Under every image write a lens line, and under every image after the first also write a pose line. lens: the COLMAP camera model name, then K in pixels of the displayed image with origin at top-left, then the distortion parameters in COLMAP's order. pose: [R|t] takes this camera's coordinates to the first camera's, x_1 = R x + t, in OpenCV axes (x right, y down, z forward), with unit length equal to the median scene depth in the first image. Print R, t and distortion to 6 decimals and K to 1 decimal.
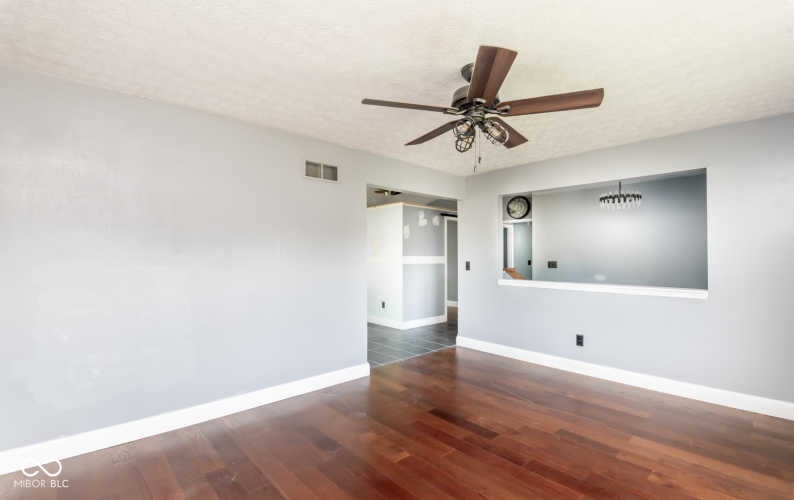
lens RADIAL K [[359.4, 0, 399.8], [0, 359.4, 253.1], [0, 0, 1]] dist [-0.018334, -0.004069]
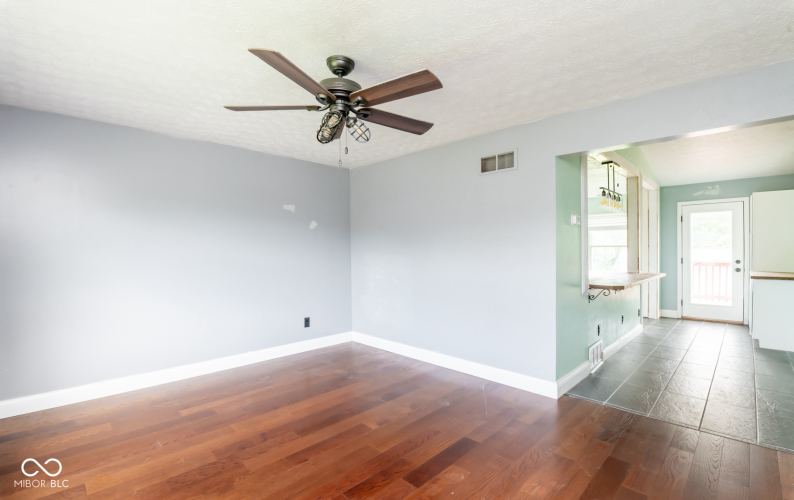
lens RADIAL K [[359.4, 0, 410.4], [0, 359.4, 256.0], [0, 0, 1]] dist [-0.018334, -0.004069]
pose [[0.047837, 0.014964, -0.998743, 0.874637], [0.016206, 0.999745, 0.015755, 0.009195], [0.998724, -0.016939, 0.047582, 0.824810]]
